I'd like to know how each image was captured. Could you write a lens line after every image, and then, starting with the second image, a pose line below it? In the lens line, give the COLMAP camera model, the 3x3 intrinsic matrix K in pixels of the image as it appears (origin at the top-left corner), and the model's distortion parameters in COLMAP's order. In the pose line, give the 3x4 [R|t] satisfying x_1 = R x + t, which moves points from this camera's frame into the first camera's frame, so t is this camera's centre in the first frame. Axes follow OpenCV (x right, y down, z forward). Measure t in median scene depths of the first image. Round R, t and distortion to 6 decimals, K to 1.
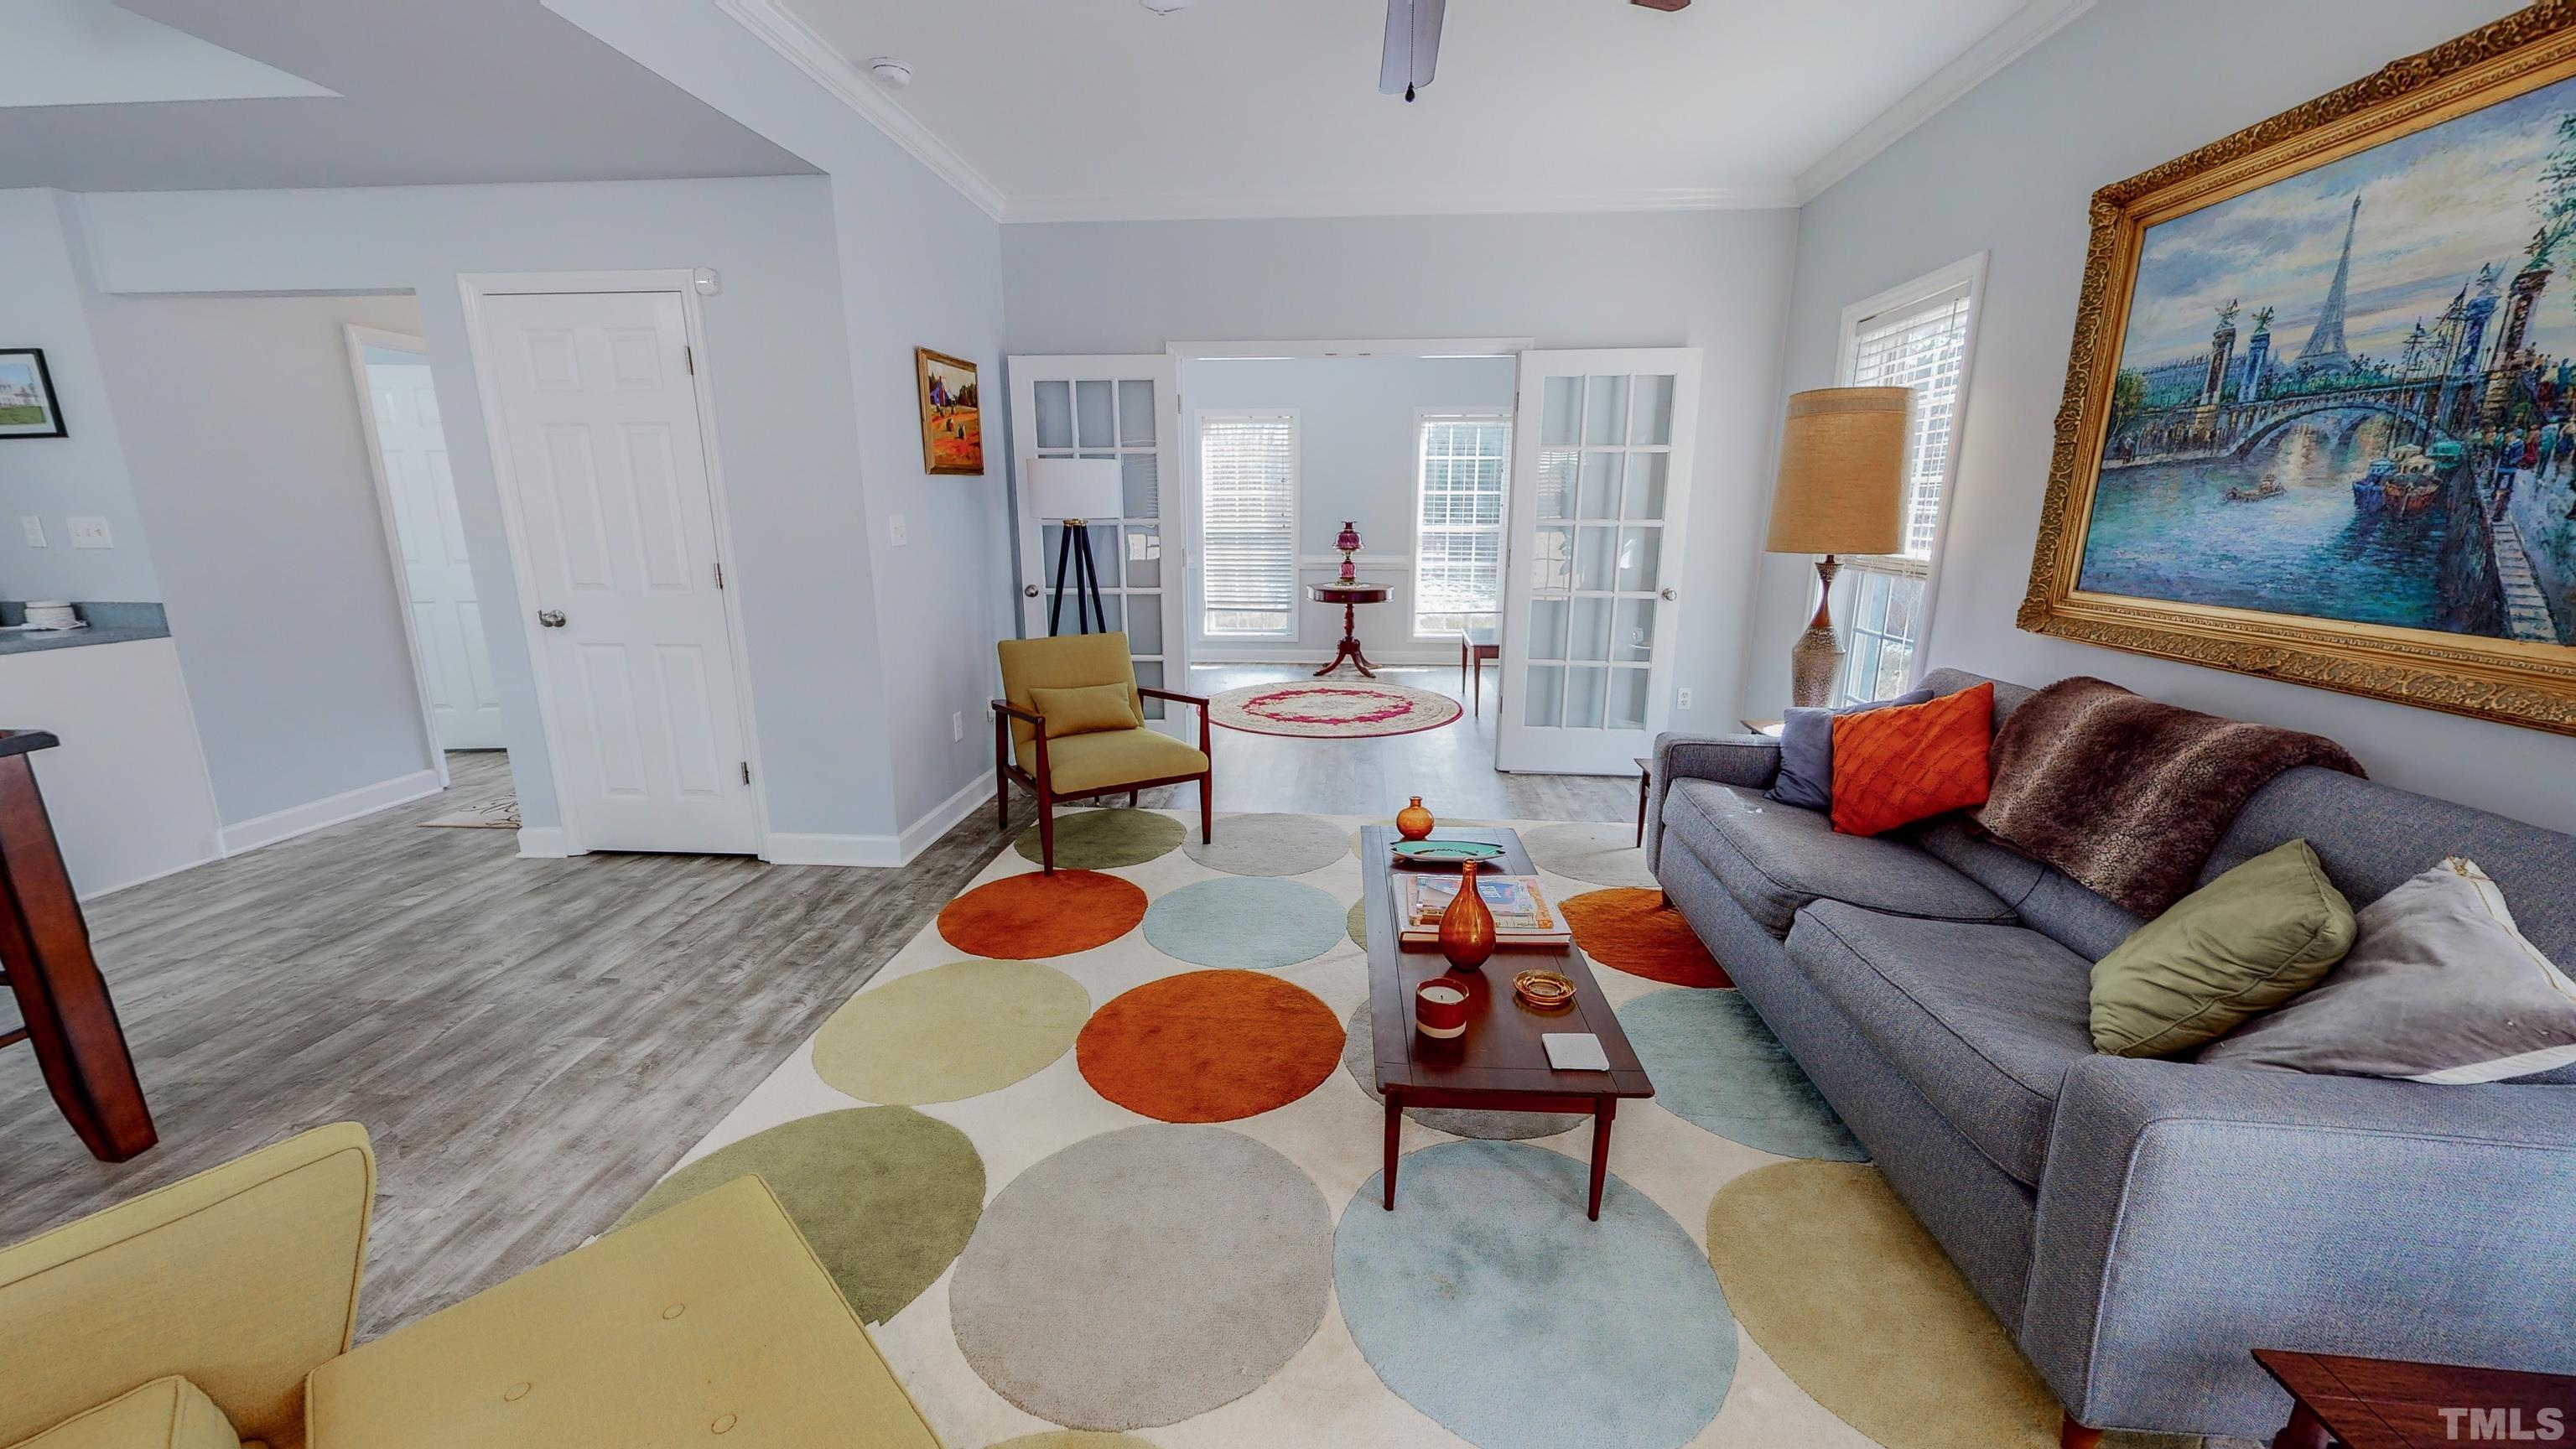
lens RADIAL K [[945.0, 0, 1286.9], [0, 945.0, 727.0], [0, 0, 1]] dist [0.000293, -0.000090]
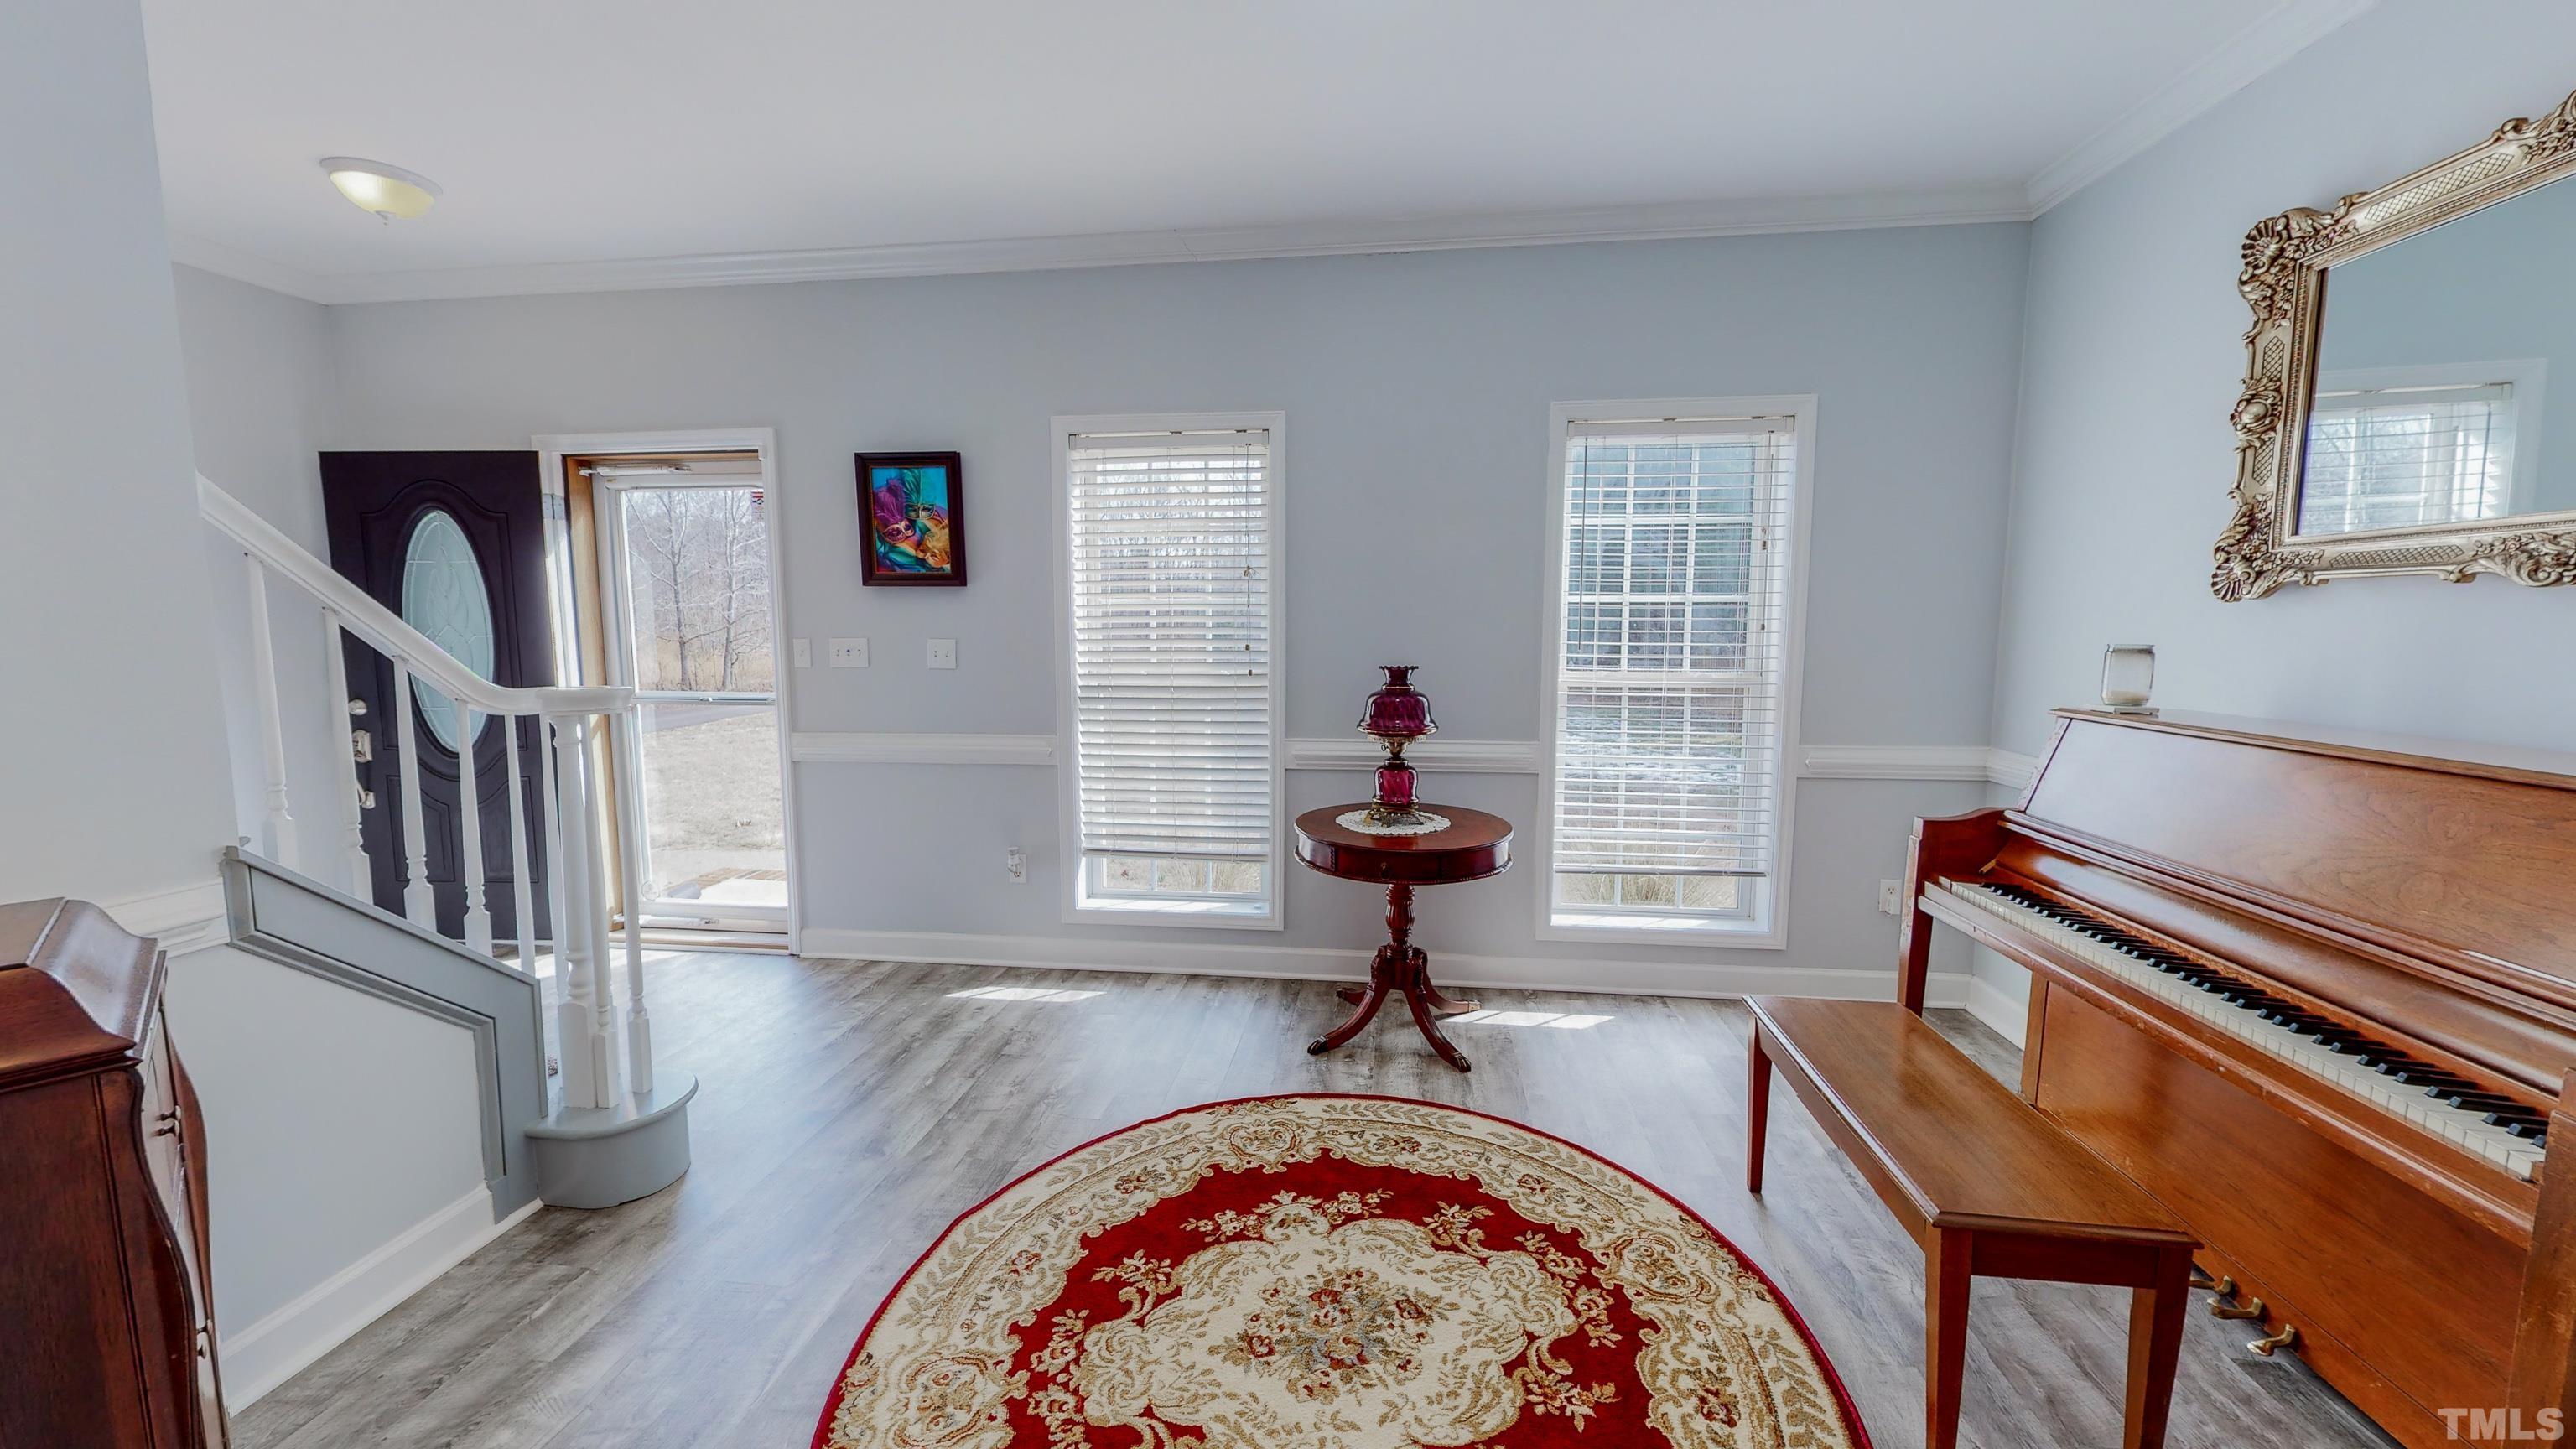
lens RADIAL K [[945.0, 0, 1289.5], [0, 945.0, 731.7], [0, 0, 1]] dist [0.000293, -0.000090]
pose [[0.998876, 0.004326, -0.047206, 0.101719], [-0.009791, 0.993183, -0.116158, -0.377731], [0.046382, 0.116489, 0.992108, 1.592377]]
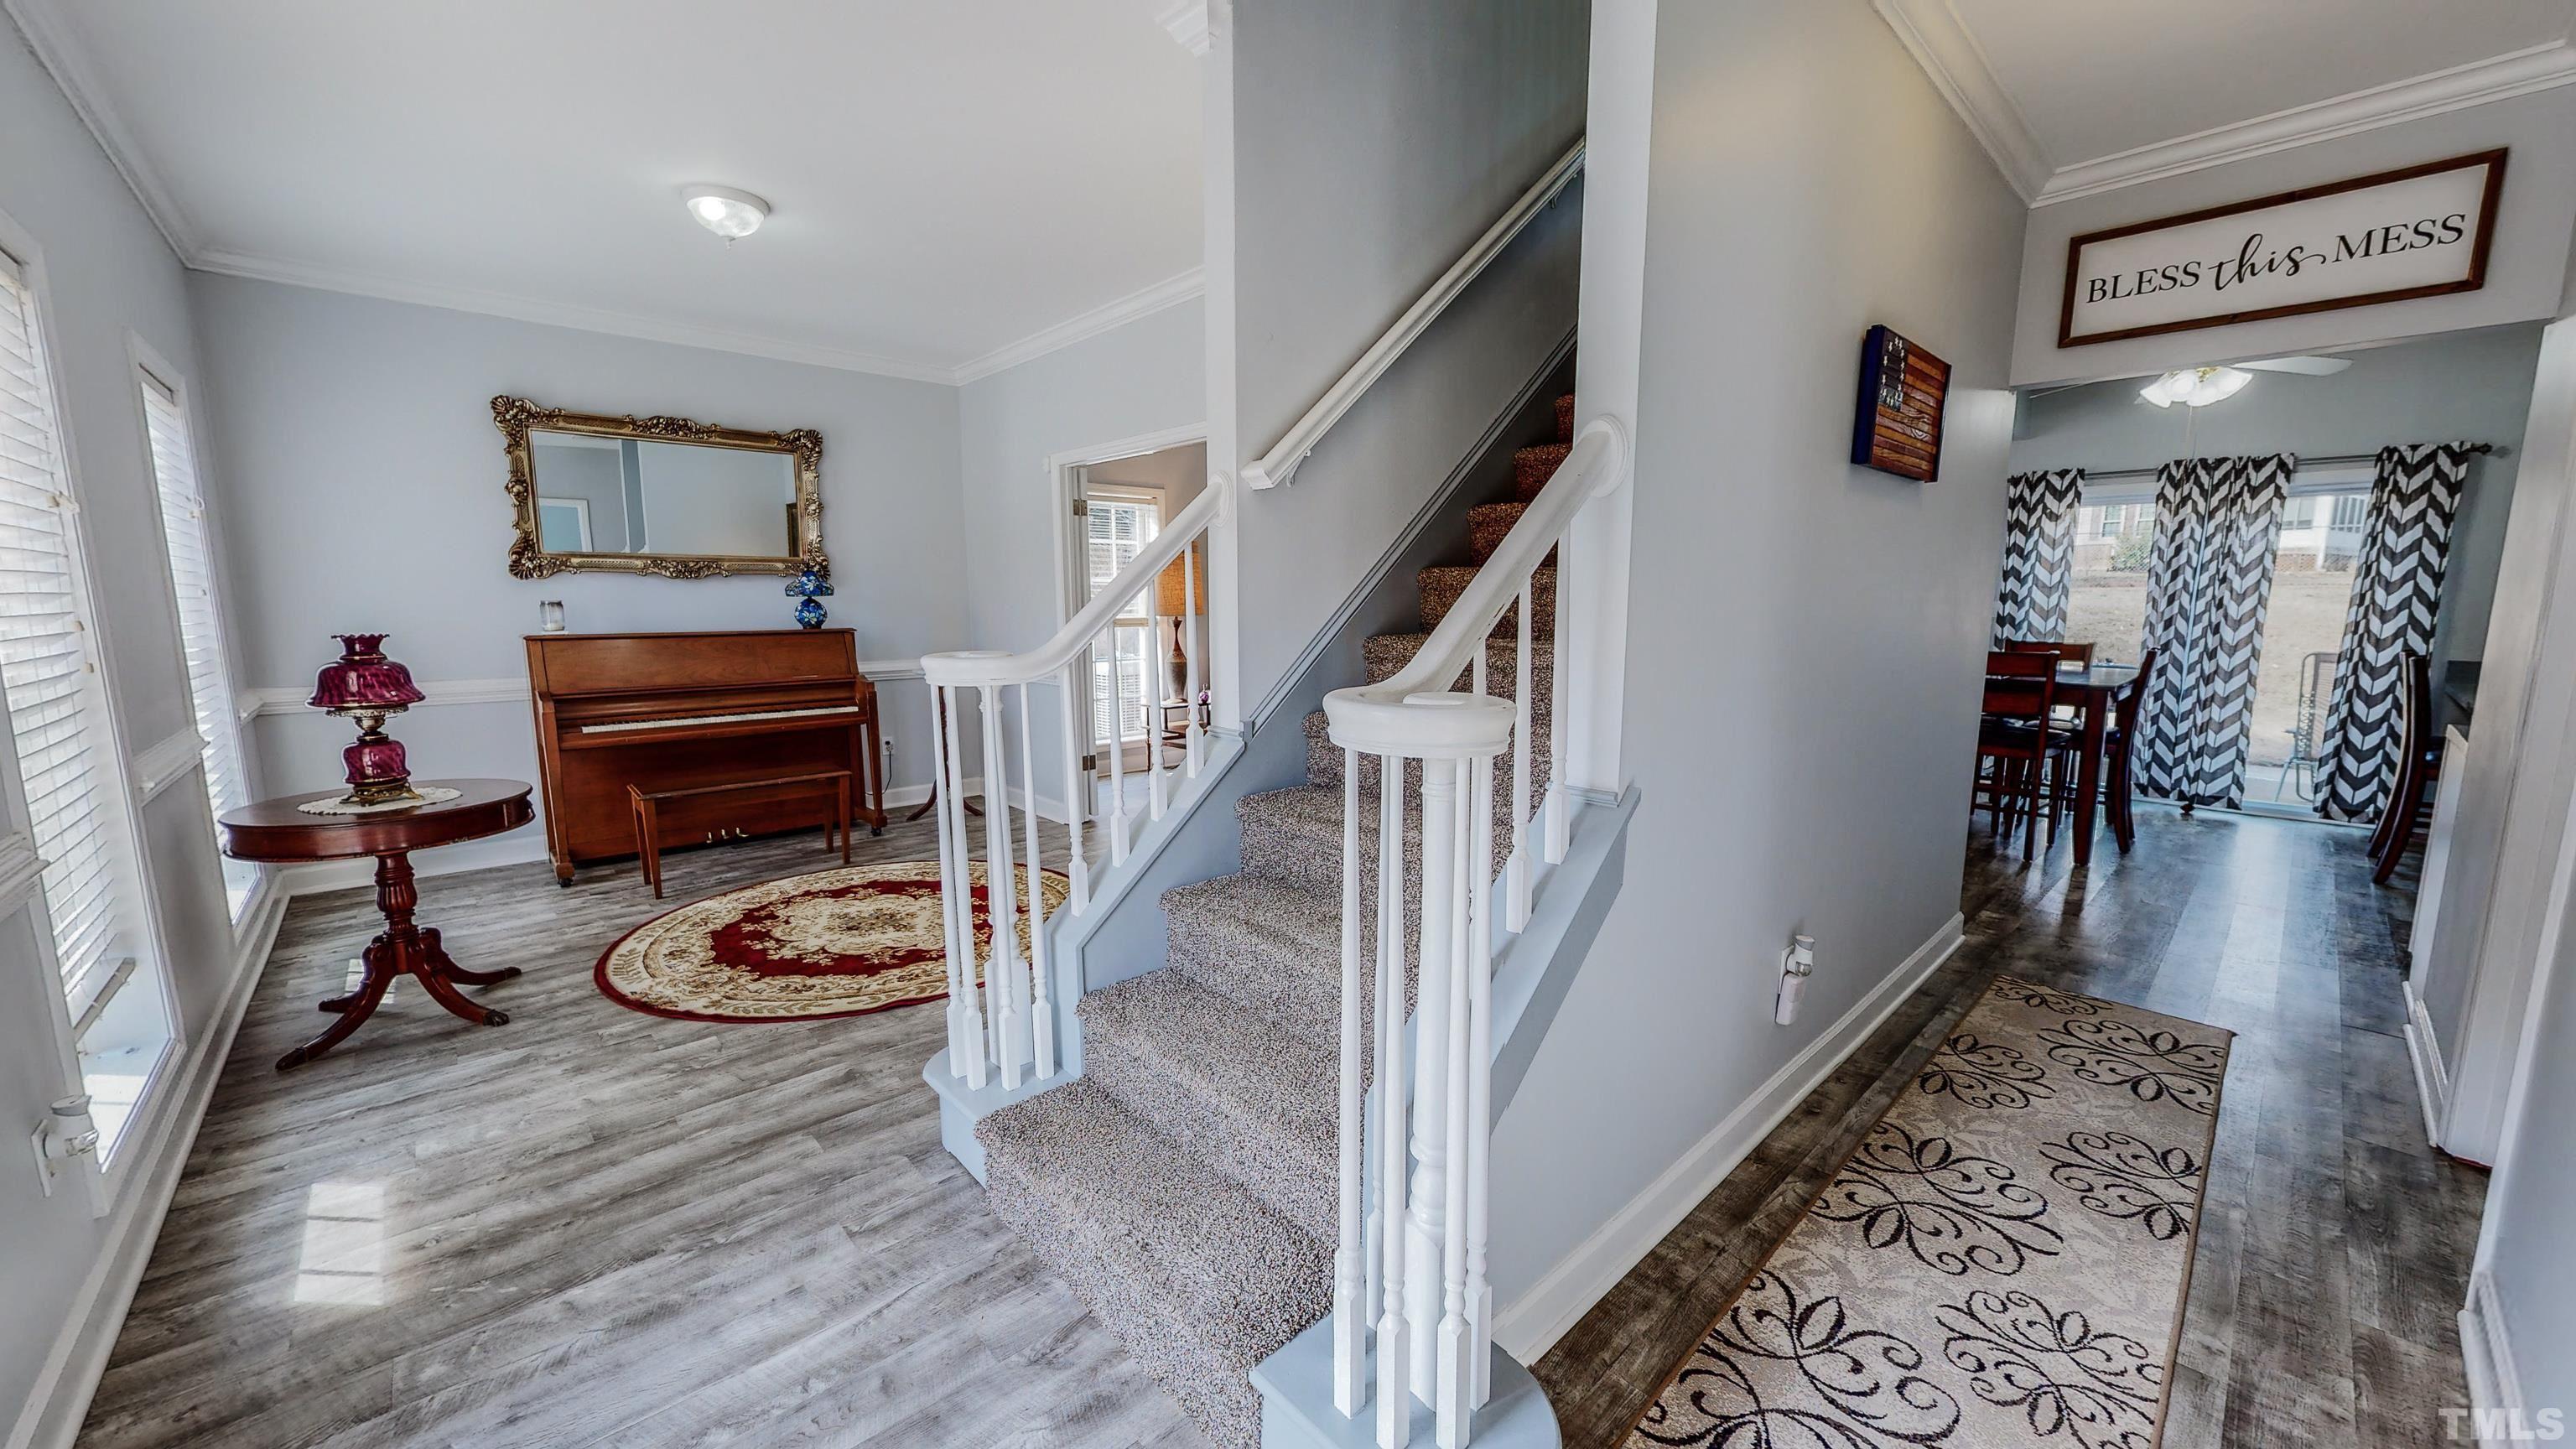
lens RADIAL K [[945.0, 0, 1288.3], [0, 945.0, 725.5], [0, 0, 1]] dist [0.000293, -0.000090]
pose [[-0.727899, -0.097686, 0.678690, -1.239329], [0.154418, 0.941020, 0.301058, -0.637746], [-0.668070, 0.323942, -0.669883, 2.701728]]
